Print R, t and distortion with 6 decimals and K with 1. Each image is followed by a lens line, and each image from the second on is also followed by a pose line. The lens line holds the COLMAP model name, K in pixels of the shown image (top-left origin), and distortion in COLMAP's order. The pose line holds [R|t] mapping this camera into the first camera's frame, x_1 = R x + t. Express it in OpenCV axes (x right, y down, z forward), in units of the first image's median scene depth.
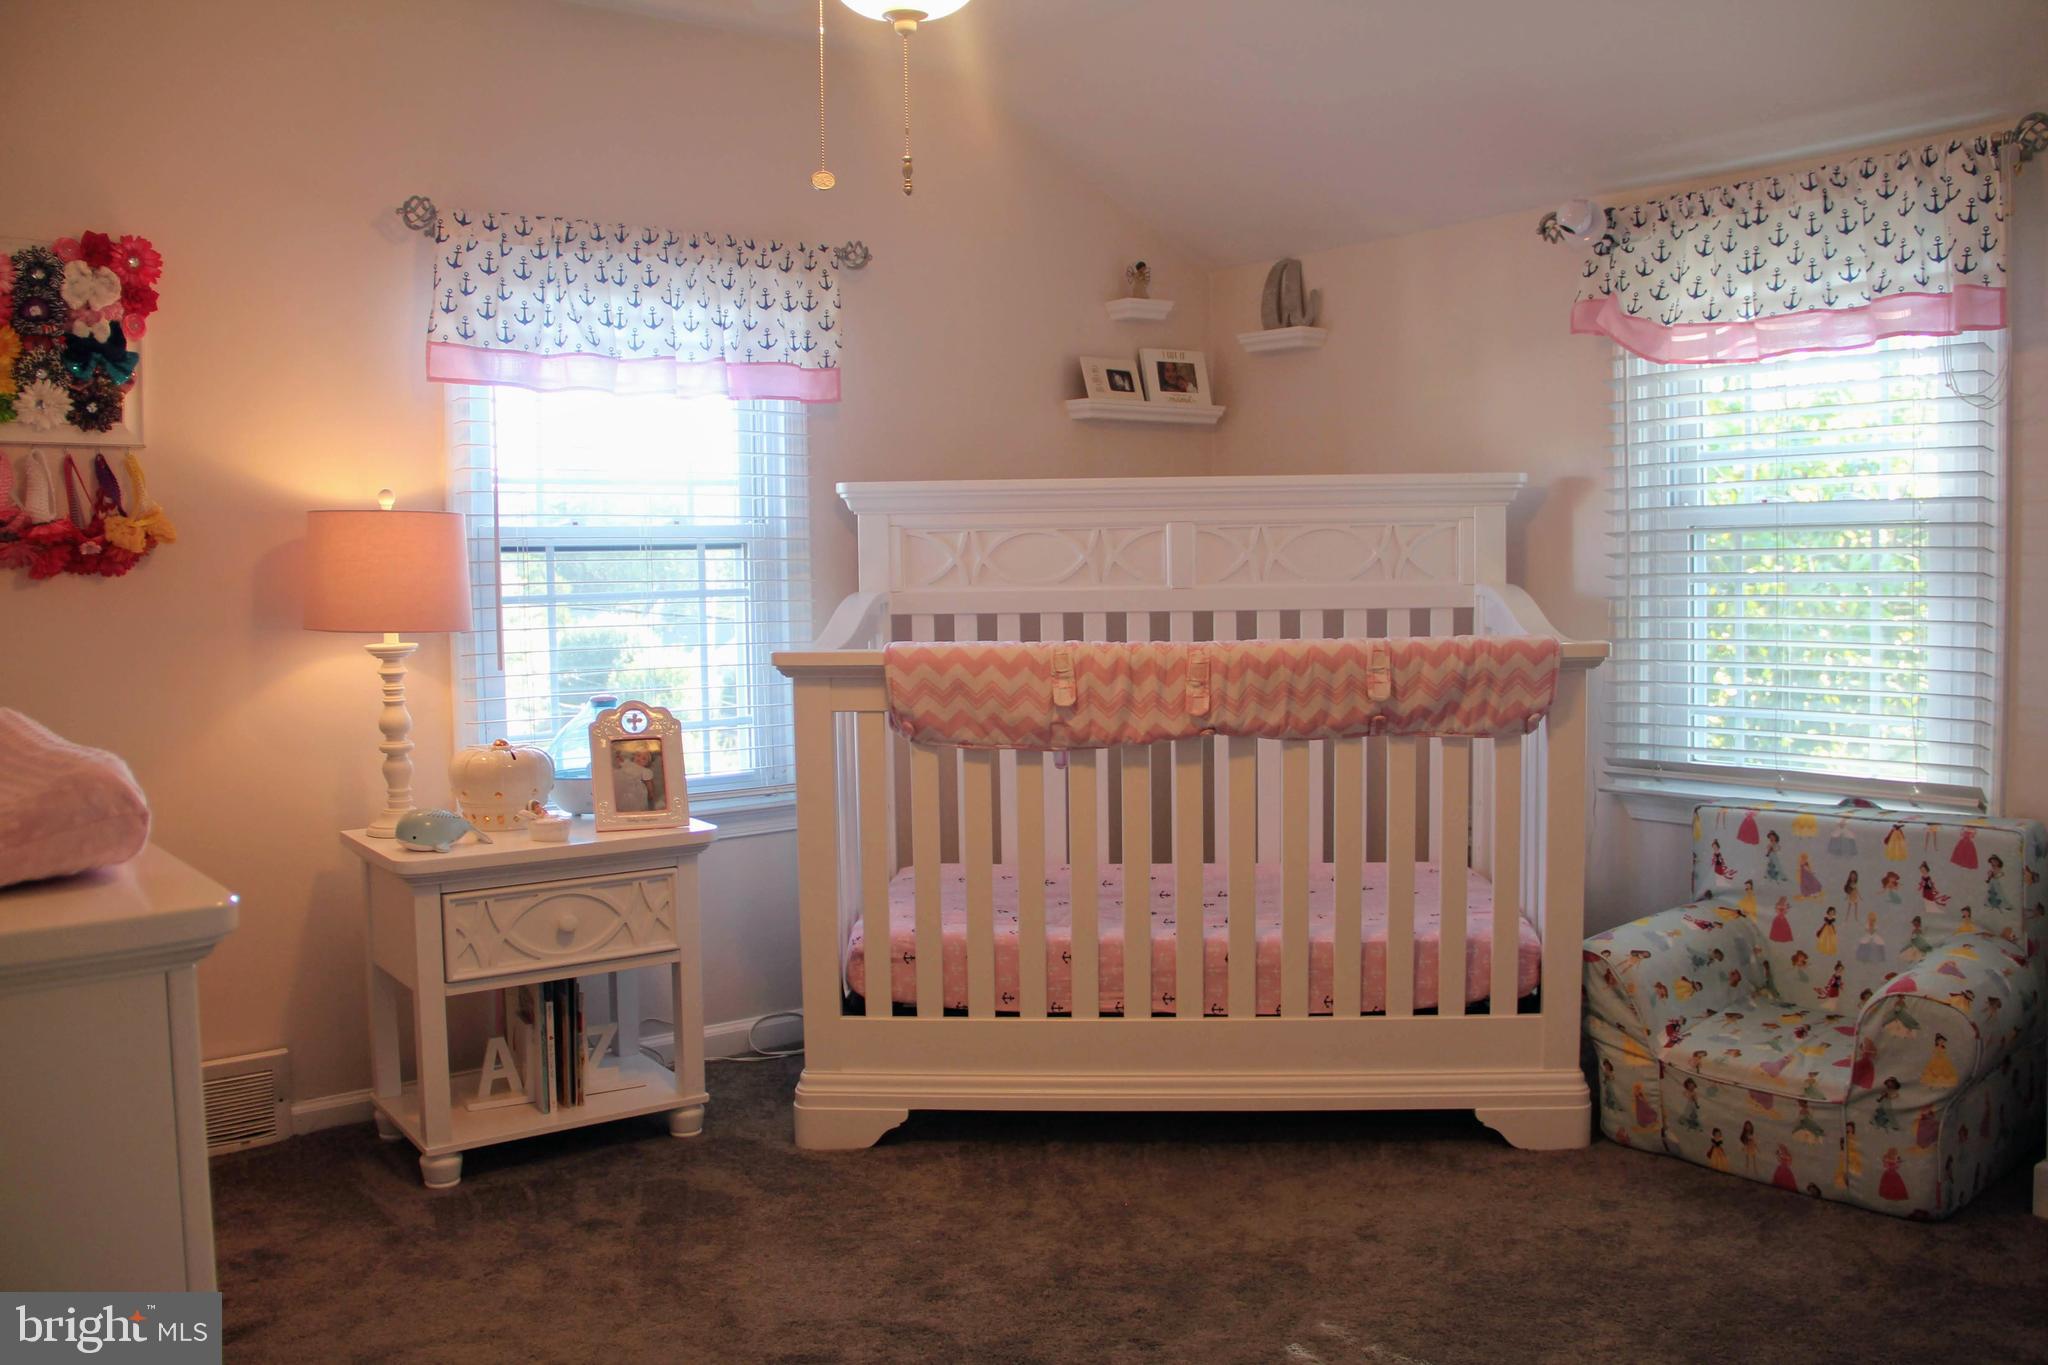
lens RADIAL K [[1714.0, 0, 1025.2], [0, 1714.0, 668.8], [0, 0, 1]] dist [-0.164340, 0.103566]
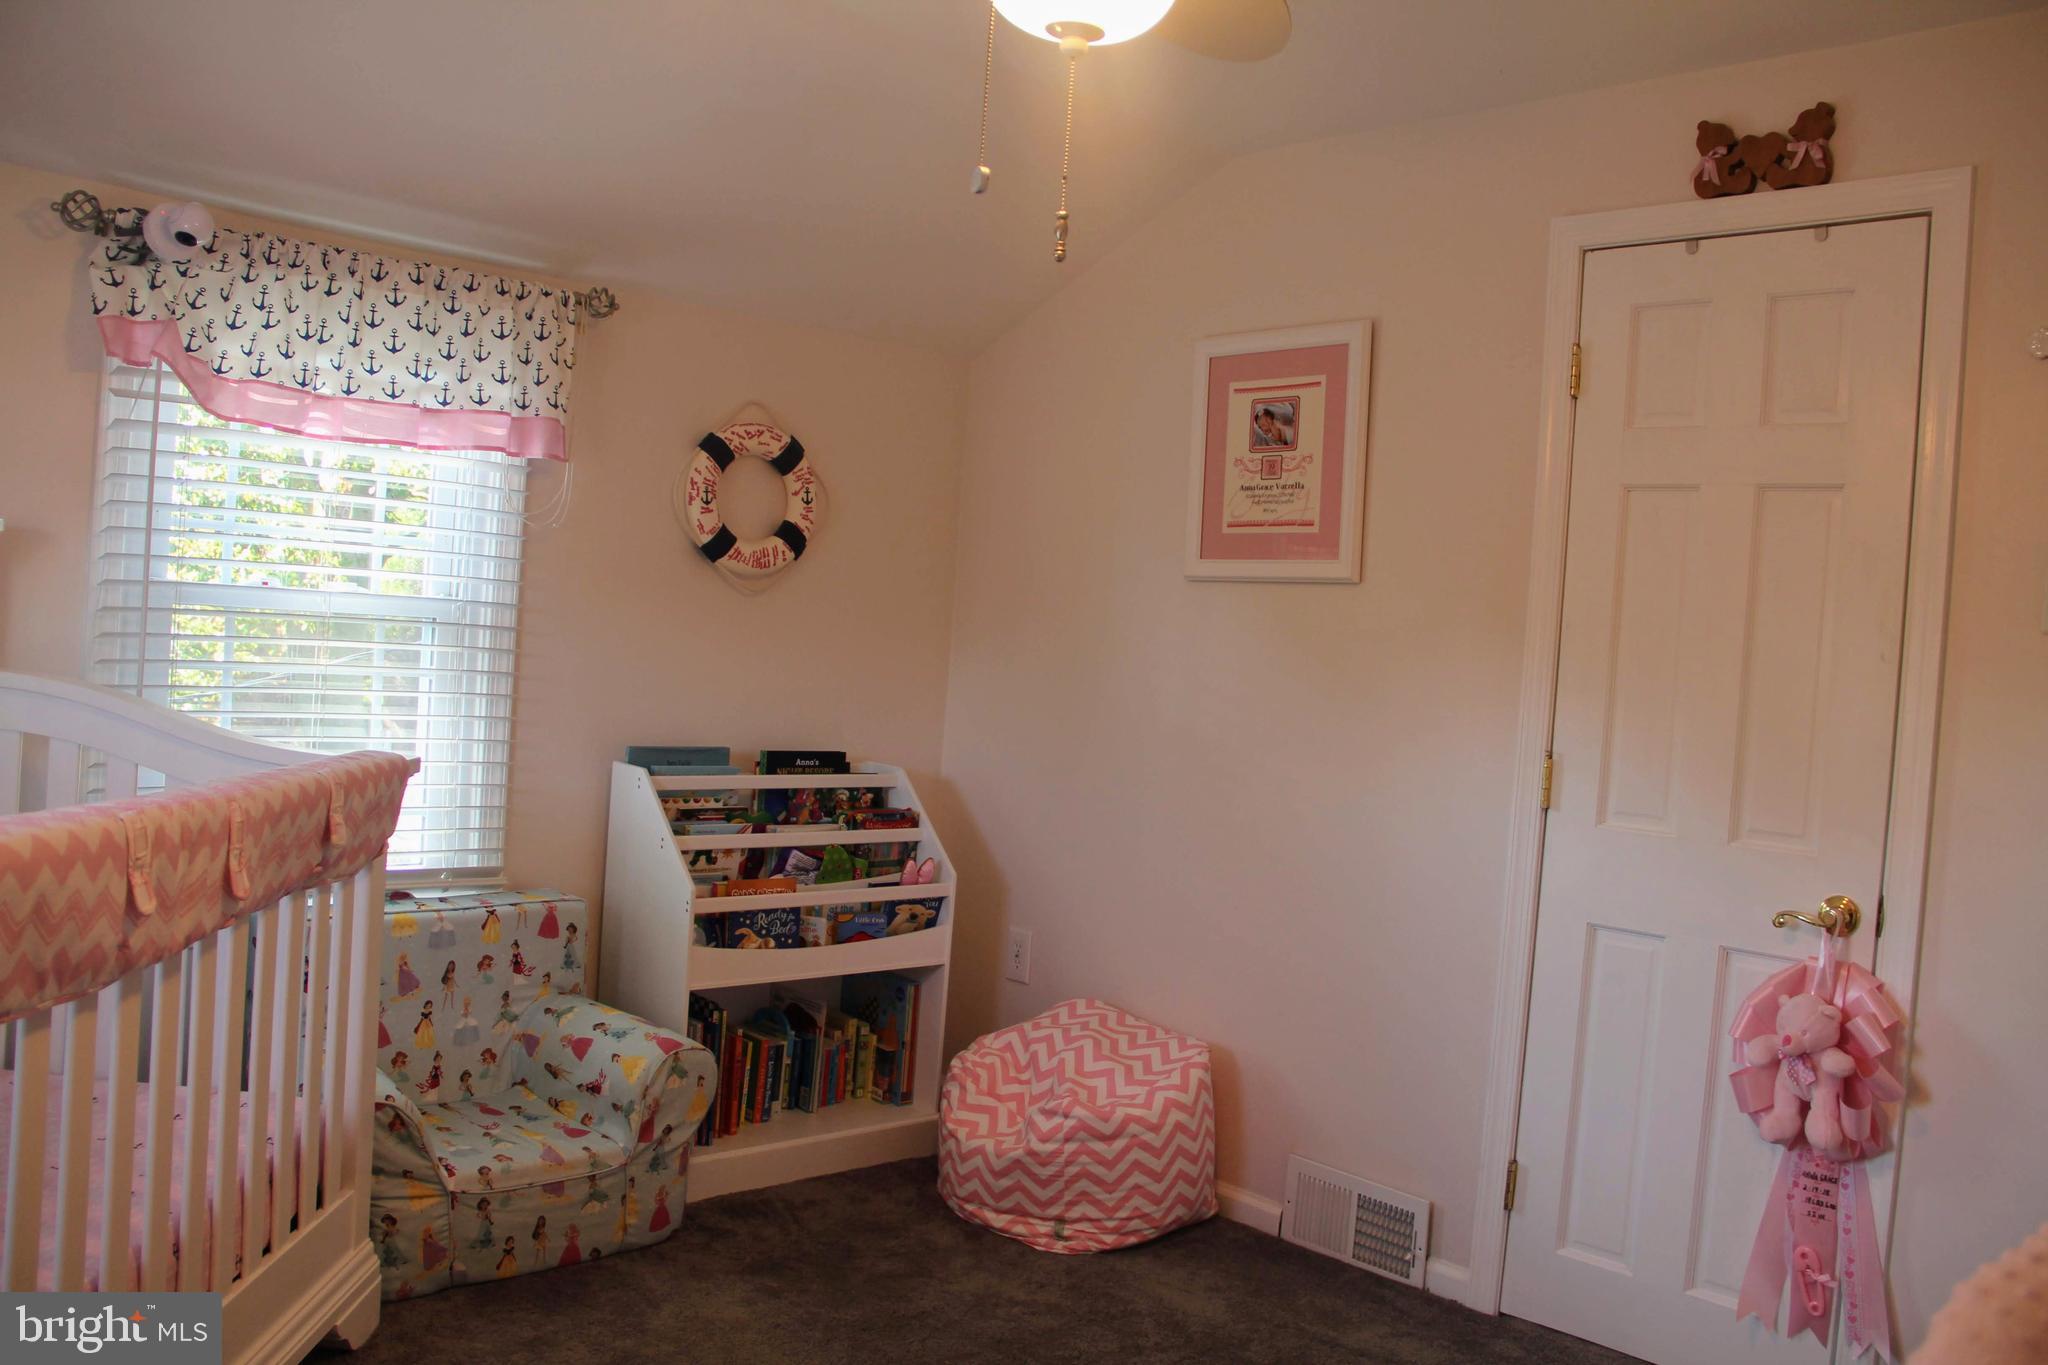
lens RADIAL K [[1714.0, 0, 1023.7], [0, 1714.0, 688.7], [0, 0, 1]] dist [-0.164340, 0.103566]
pose [[-0.107661, -0.017474, 0.994034, -0.588461], [-0.003098, 0.999847, 0.017241, -0.068376], [-0.994183, -0.001223, -0.107698, 0.777168]]
